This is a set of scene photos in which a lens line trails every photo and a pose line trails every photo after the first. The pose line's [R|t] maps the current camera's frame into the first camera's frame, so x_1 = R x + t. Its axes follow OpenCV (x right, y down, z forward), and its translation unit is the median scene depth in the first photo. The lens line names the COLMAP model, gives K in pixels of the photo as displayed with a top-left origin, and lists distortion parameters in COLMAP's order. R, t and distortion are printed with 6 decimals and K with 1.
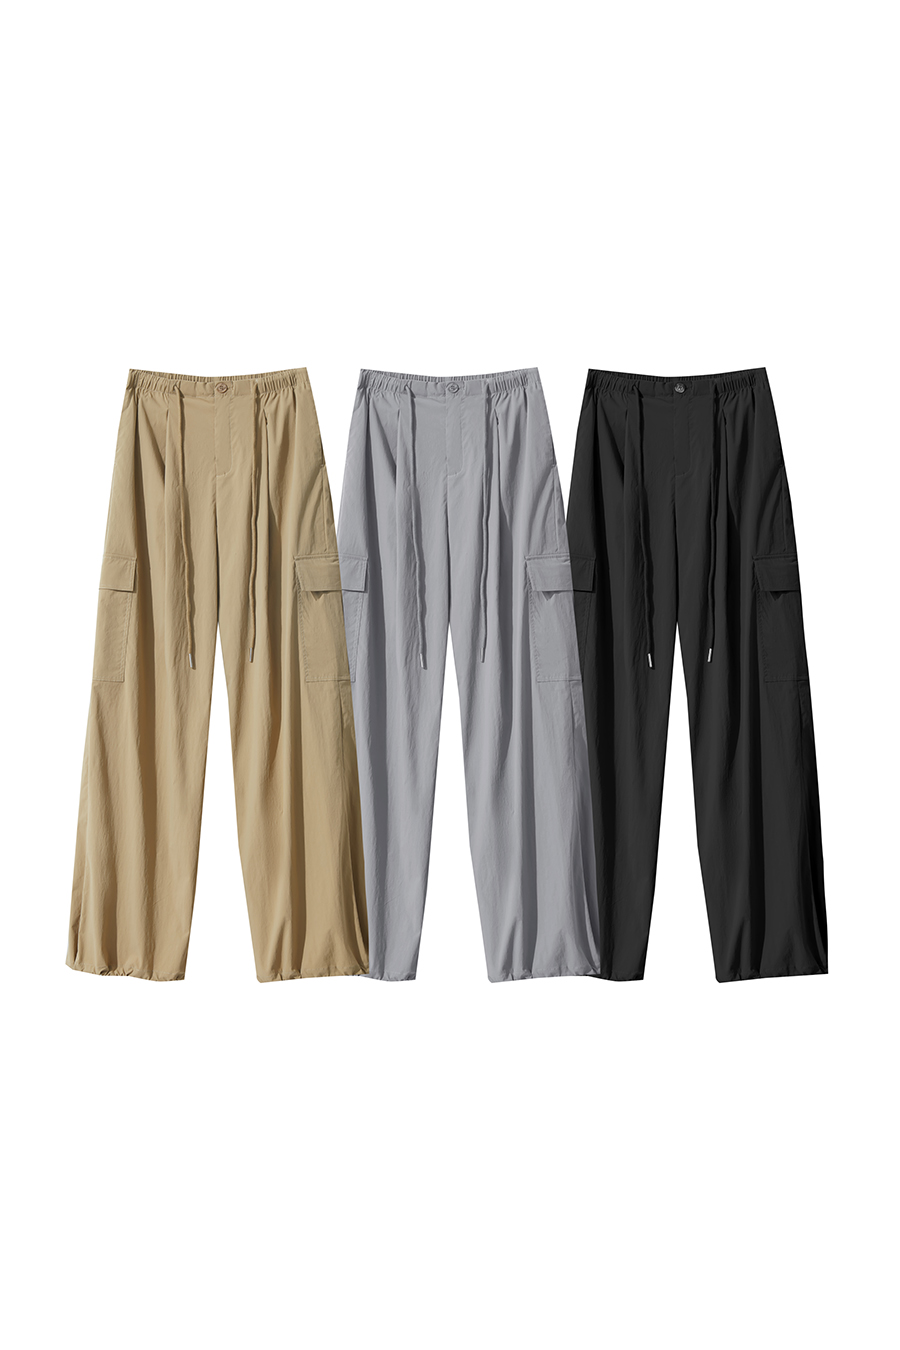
lens RADIAL K [[2202.1, 0, 450.7], [0, 2202.1, 671.2], [0, 0, 1]] dist [0.020928, 0.000000]
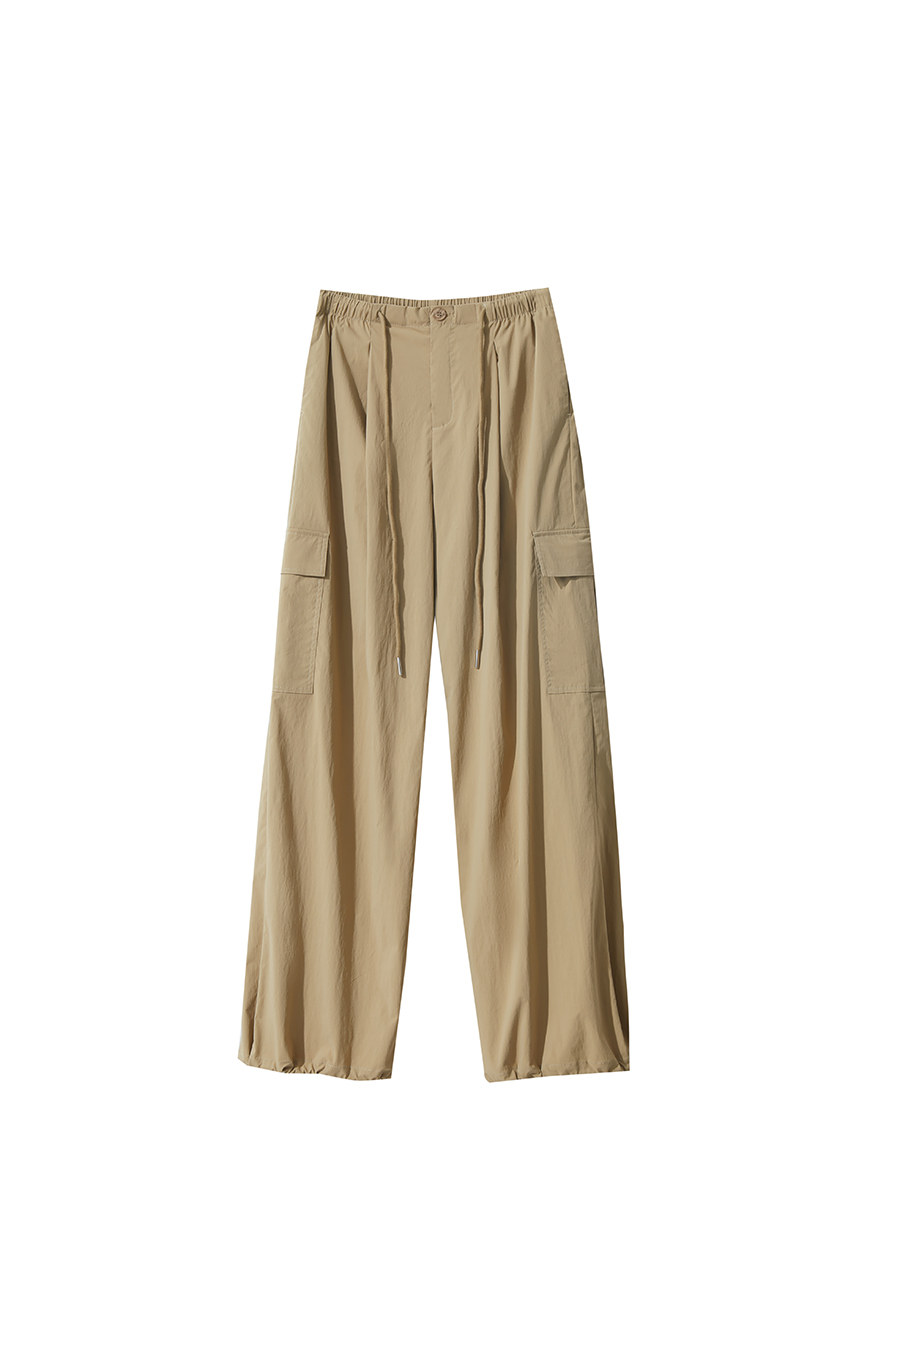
lens RADIAL K [[2843.8, 0, 449.5], [0, 2843.8, 677.7], [0, 0, 1]] dist [0.010653, 0.000000]
pose [[0.999988, 0.000081, 0.004895, -0.105275], [-0.000077, 1.000000, -0.000890, 0.000019], [-0.004895, 0.000890, 0.999988, 0.000088]]
